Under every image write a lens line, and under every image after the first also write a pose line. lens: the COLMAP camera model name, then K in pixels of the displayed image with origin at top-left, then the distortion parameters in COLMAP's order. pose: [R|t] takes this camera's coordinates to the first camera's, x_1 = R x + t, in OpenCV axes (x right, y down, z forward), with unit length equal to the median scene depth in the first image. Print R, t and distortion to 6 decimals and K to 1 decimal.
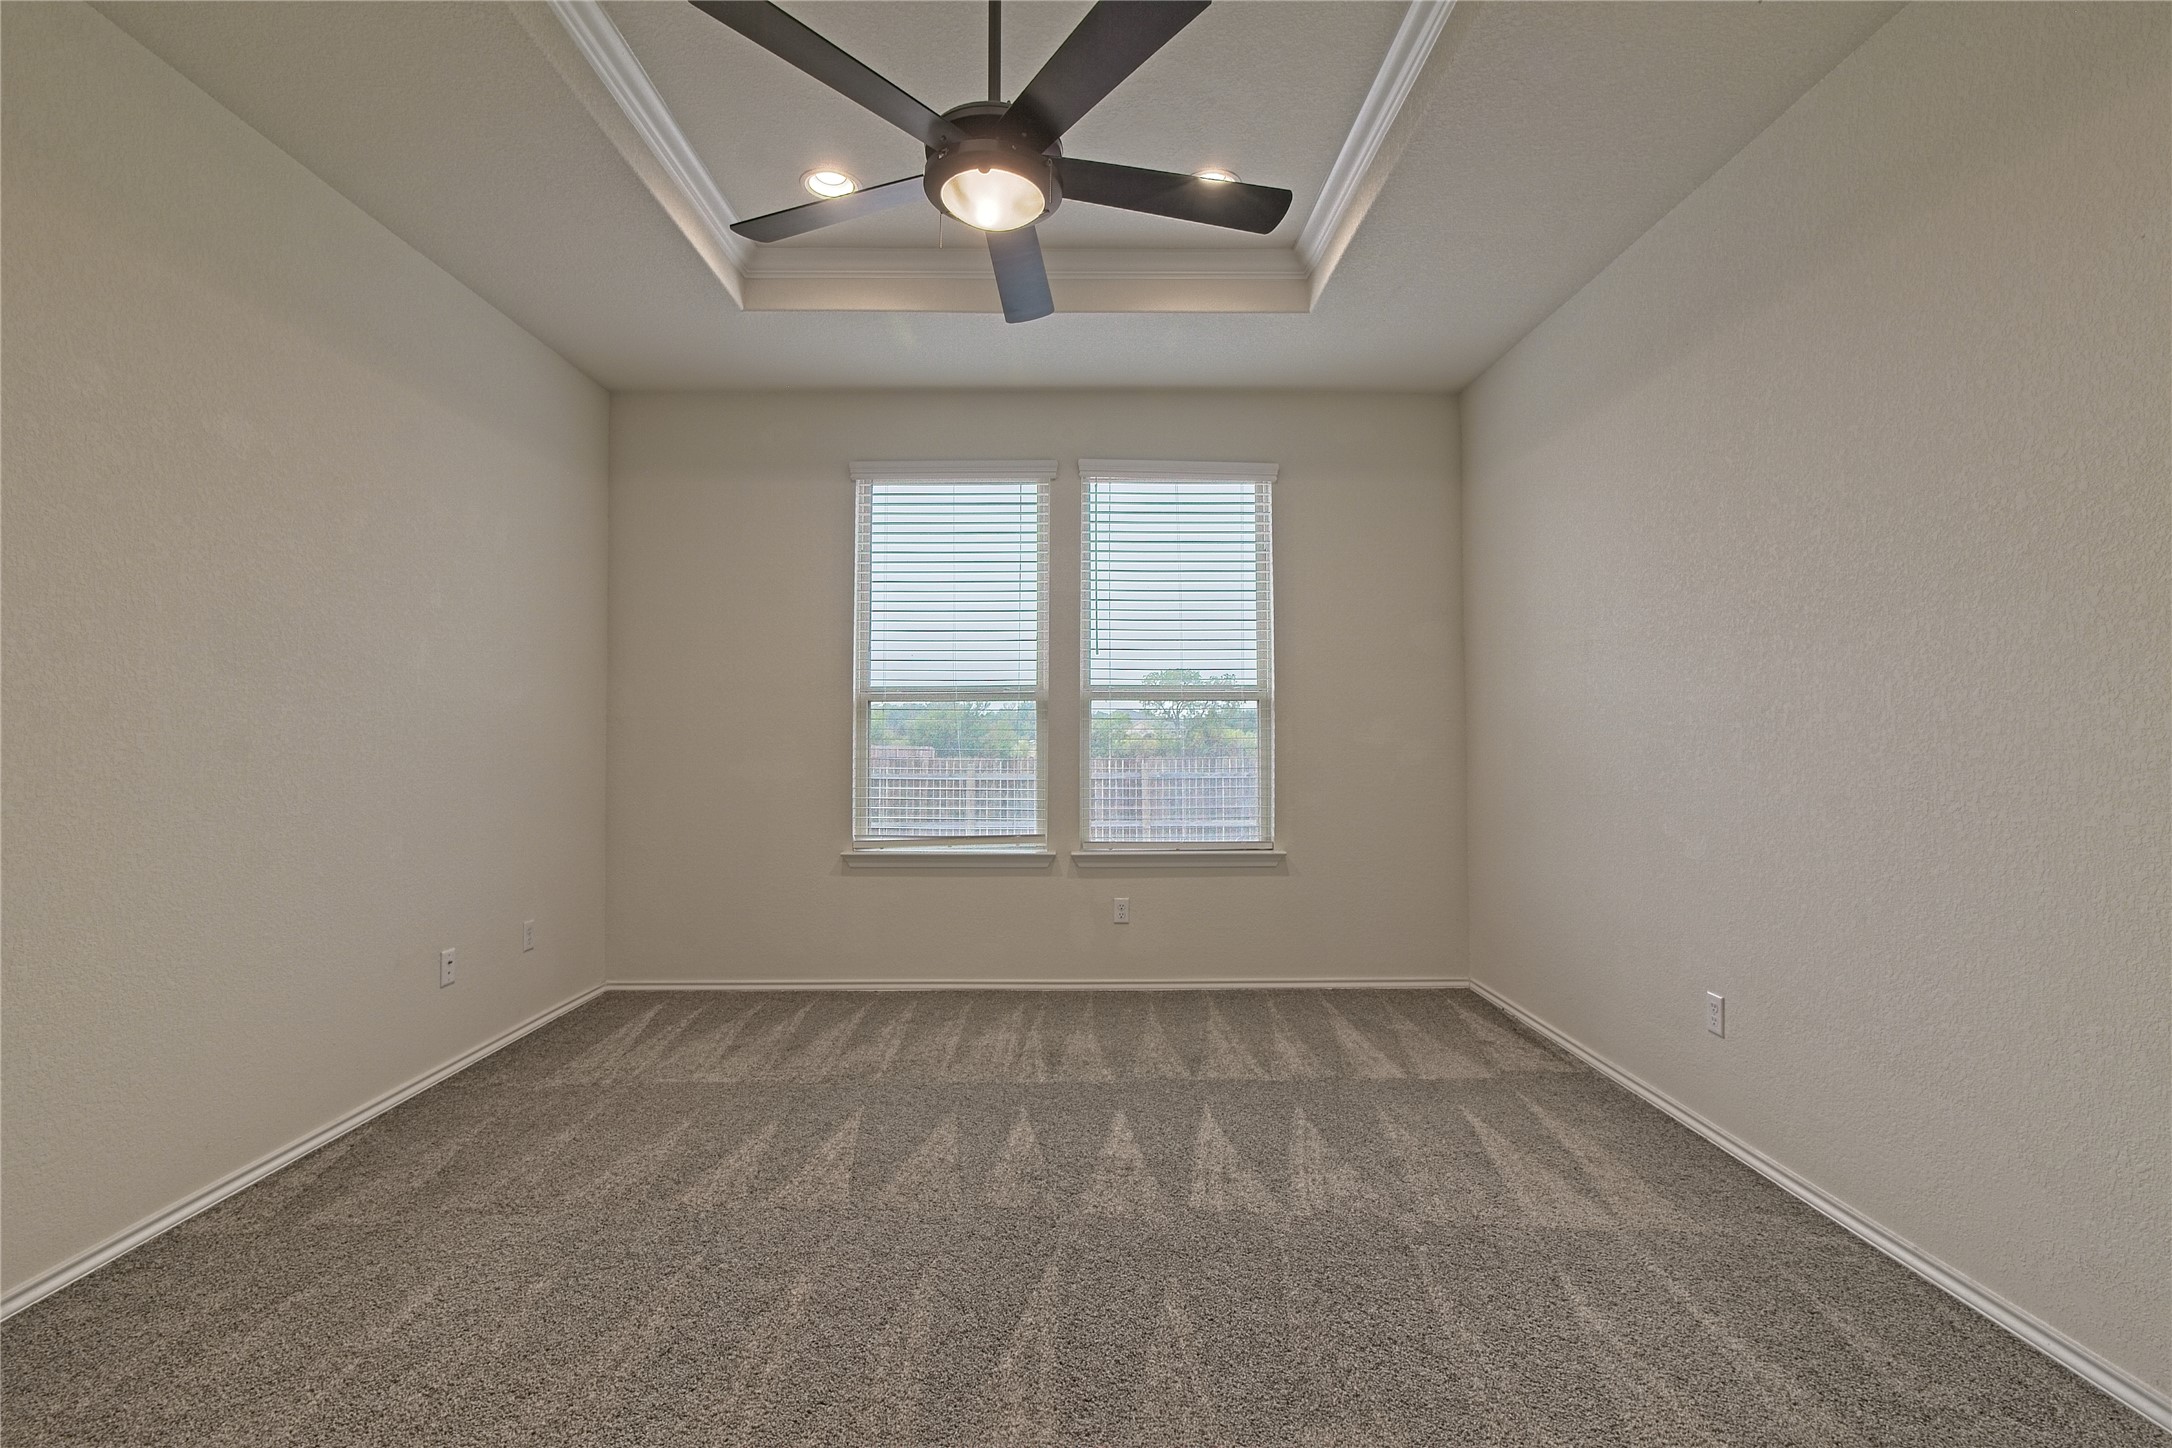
lens RADIAL K [[999.4, 0, 1084.4], [0, 999.4, 724.1], [0, 0, 1]] dist [-0.045240, 0.032734]
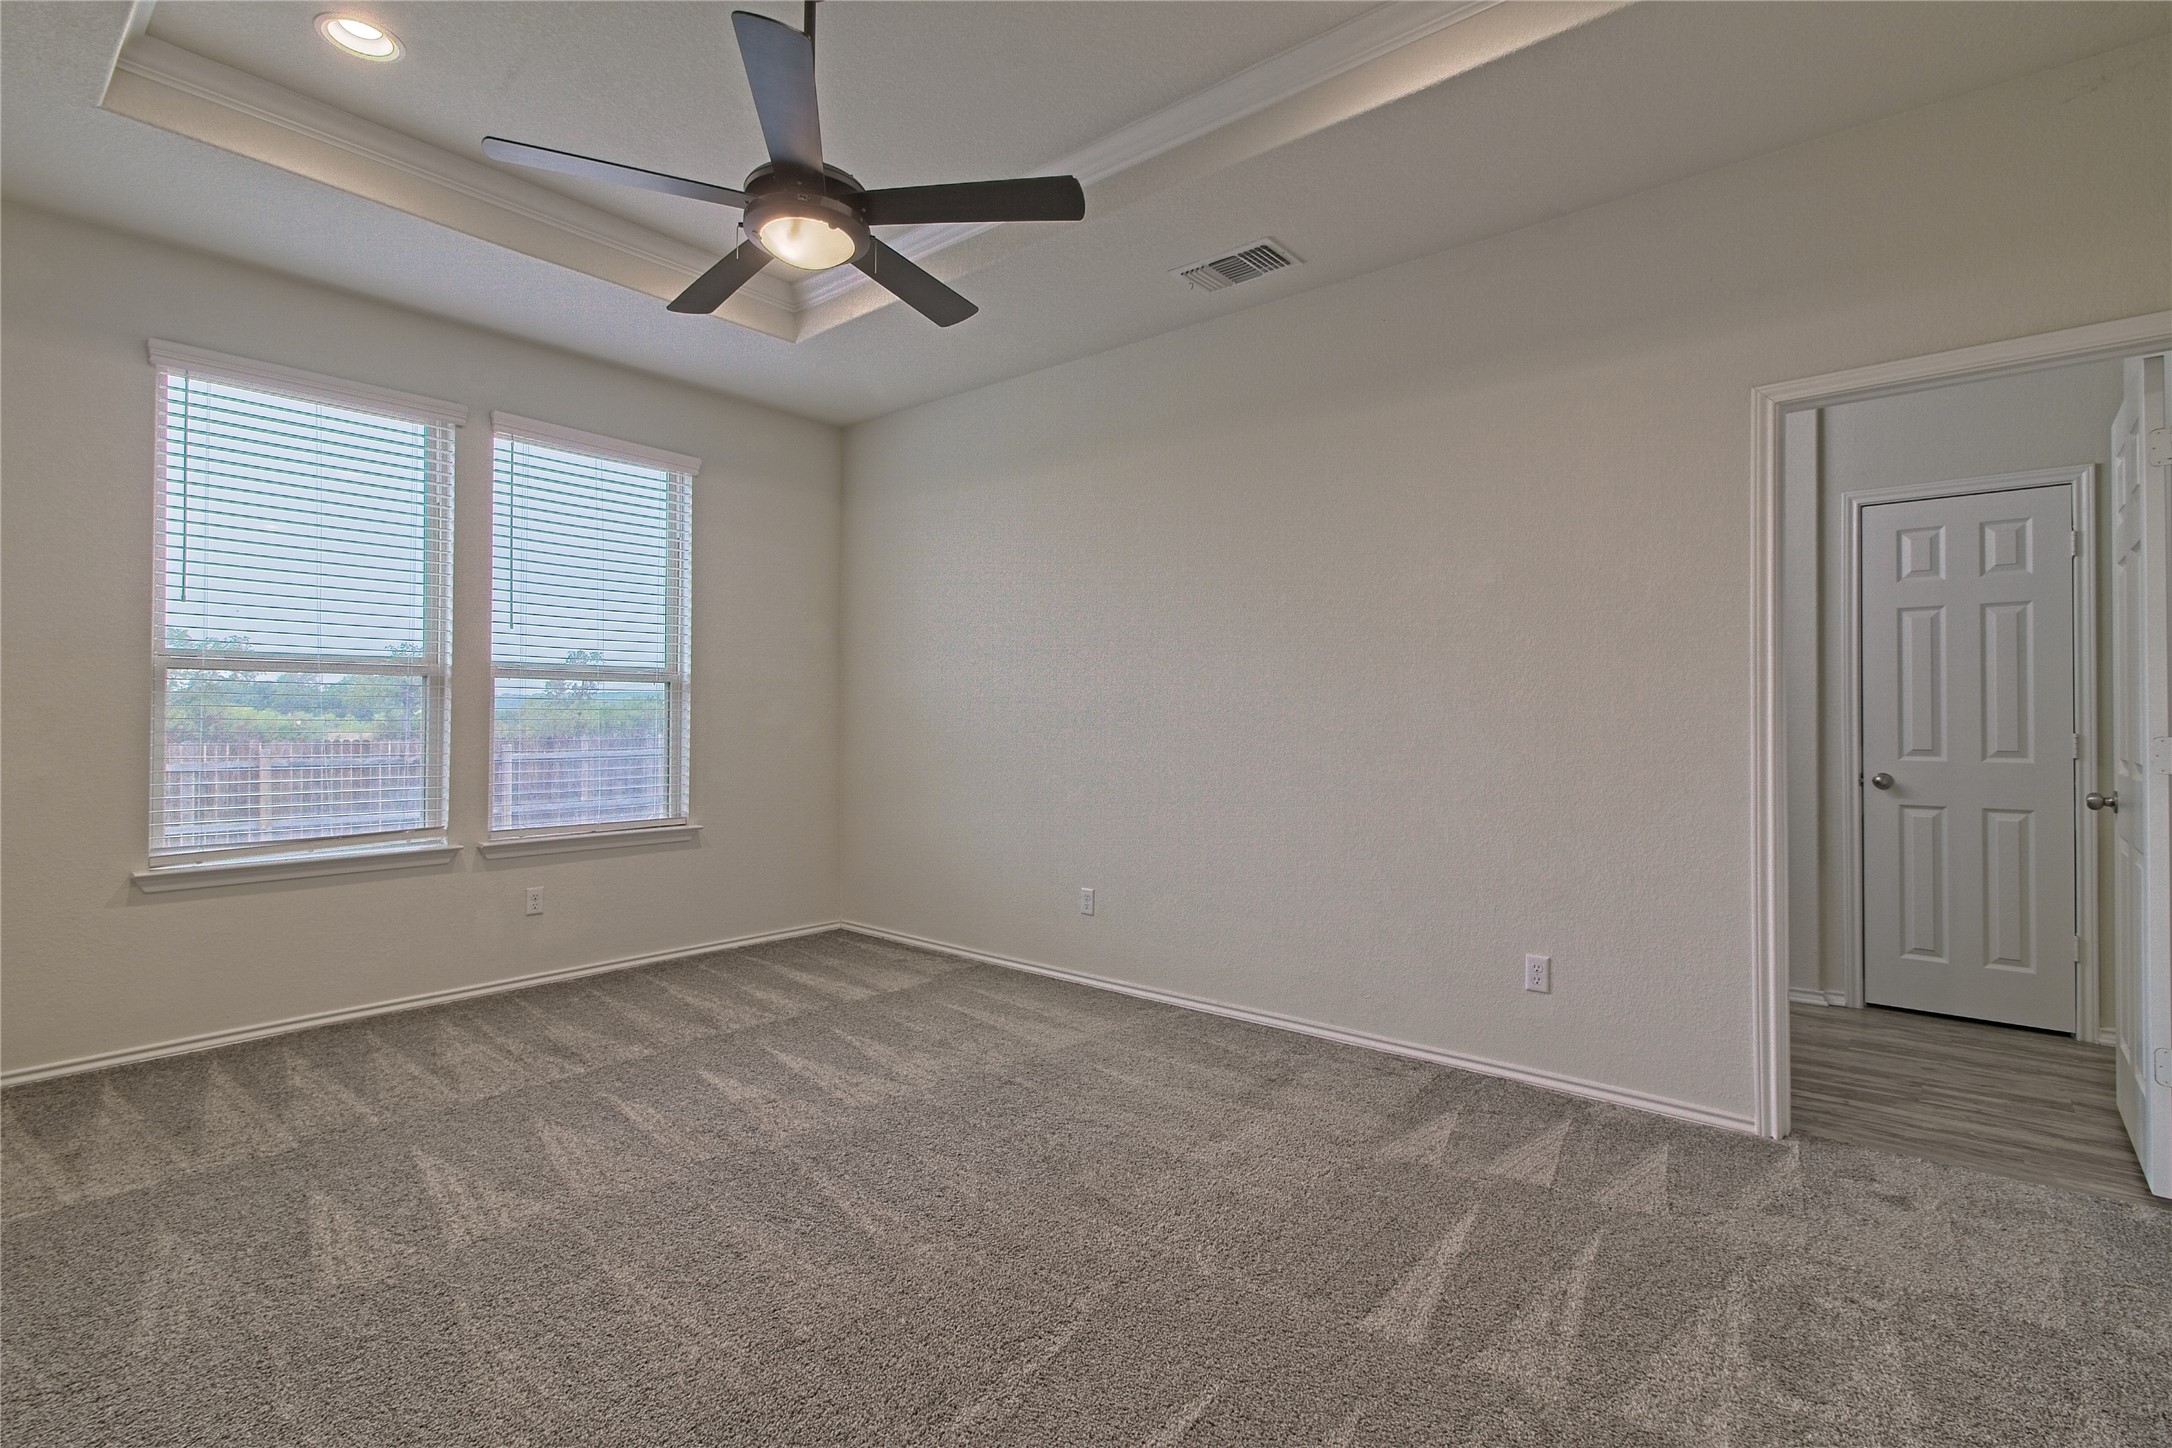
lens RADIAL K [[998.5, 0, 1077.9], [0, 998.5, 713.3], [0, 0, 1]] dist [-0.006369, 0.001635]
pose [[0.650738, 0.008548, 0.759254, -0.345258], [-0.014670, 0.999892, 0.001315, 0.000979], [-0.759161, -0.011994, 0.650793, 0.003123]]
